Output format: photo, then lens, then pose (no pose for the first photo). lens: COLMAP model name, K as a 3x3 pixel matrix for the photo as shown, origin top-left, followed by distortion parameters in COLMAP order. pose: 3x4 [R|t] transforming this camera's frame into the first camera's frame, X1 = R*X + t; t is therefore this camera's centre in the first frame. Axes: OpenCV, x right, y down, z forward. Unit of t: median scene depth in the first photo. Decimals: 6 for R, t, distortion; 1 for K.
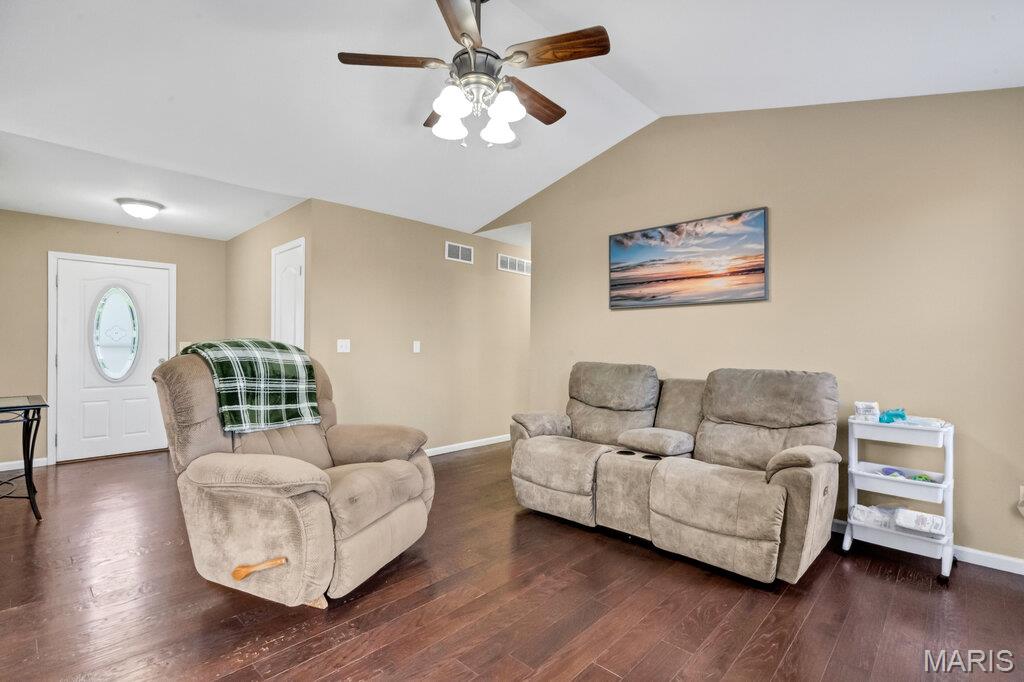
lens RADIAL K [[468.1, 0, 509.2], [0, 468.1, 344.9], [0, 0, 1]] dist [-0.001678, -0.000324]
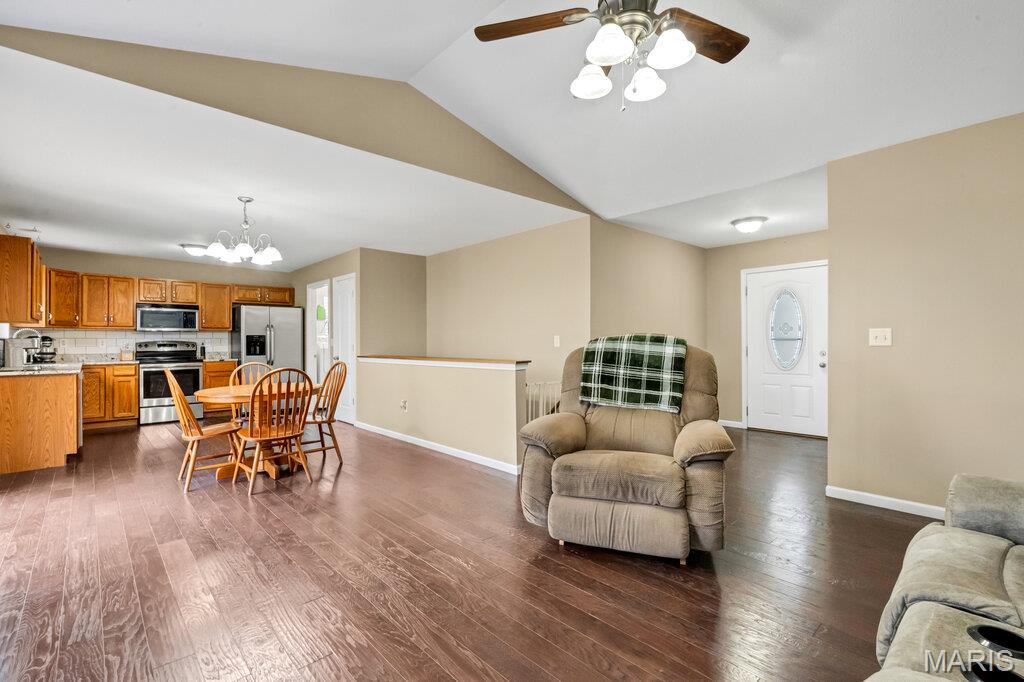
lens RADIAL K [[460.9, 0, 512.0], [0, 460.9, 341.0], [0, 0, 1]] dist [0.000609, -0.000013]
pose [[-0.056530, -0.005345, -0.998387, 0.677947], [0.012479, 0.999904, -0.006060, 0.008674], [0.998323, -0.012801, -0.056458, 0.730635]]
